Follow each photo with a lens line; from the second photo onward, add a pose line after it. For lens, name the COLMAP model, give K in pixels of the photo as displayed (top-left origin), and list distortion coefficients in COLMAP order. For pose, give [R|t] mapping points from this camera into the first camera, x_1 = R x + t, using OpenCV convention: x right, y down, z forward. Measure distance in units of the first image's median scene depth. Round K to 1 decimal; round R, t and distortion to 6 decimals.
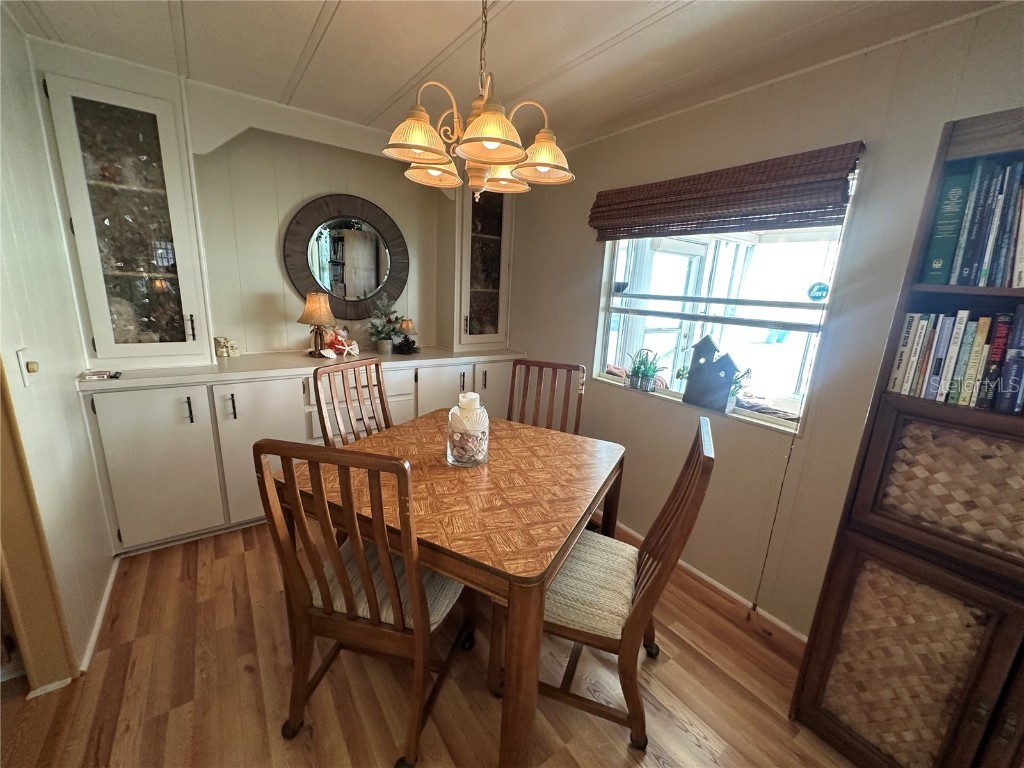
lens RADIAL K [[413.9, 0, 518.0], [0, 413.9, 386.9], [0, 0, 1]] dist [-0.018791, -0.000141]
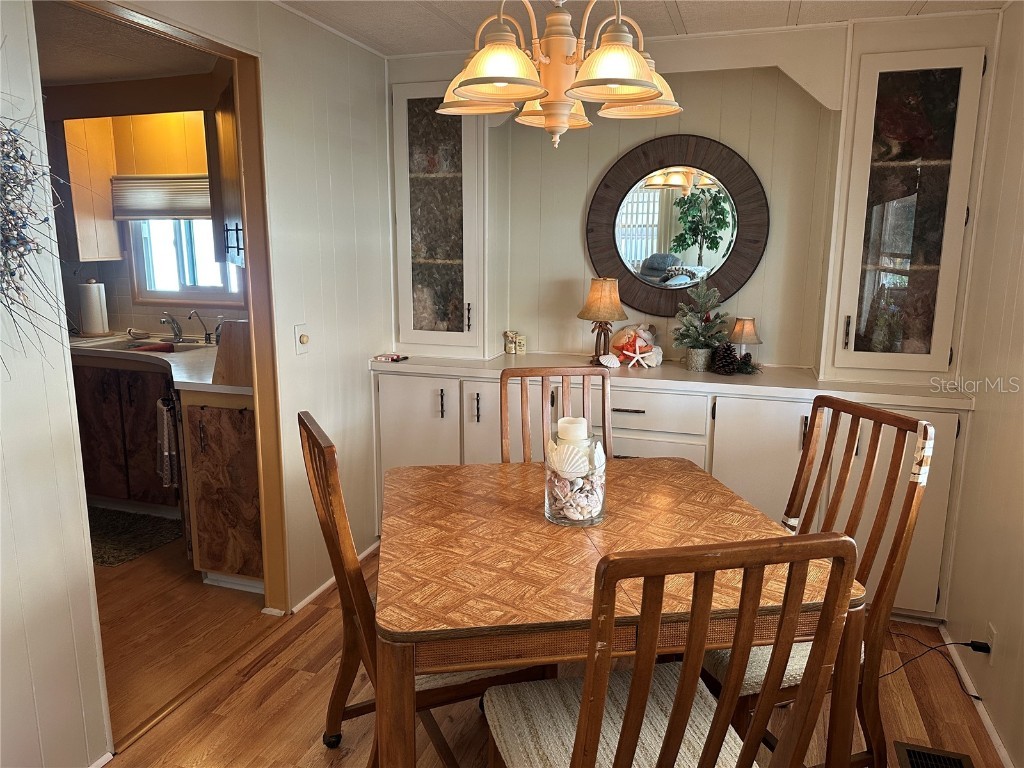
lens RADIAL K [[724.0, 0, 506.9], [0, 724.0, 388.5], [0, 0, 1]] dist [0.015261, -0.008672]
pose [[0.563563, 0.105251, -0.819340, 0.615313], [-0.170977, 0.985234, 0.008959, -0.018011], [0.808185, 0.135039, 0.573238, 0.170080]]
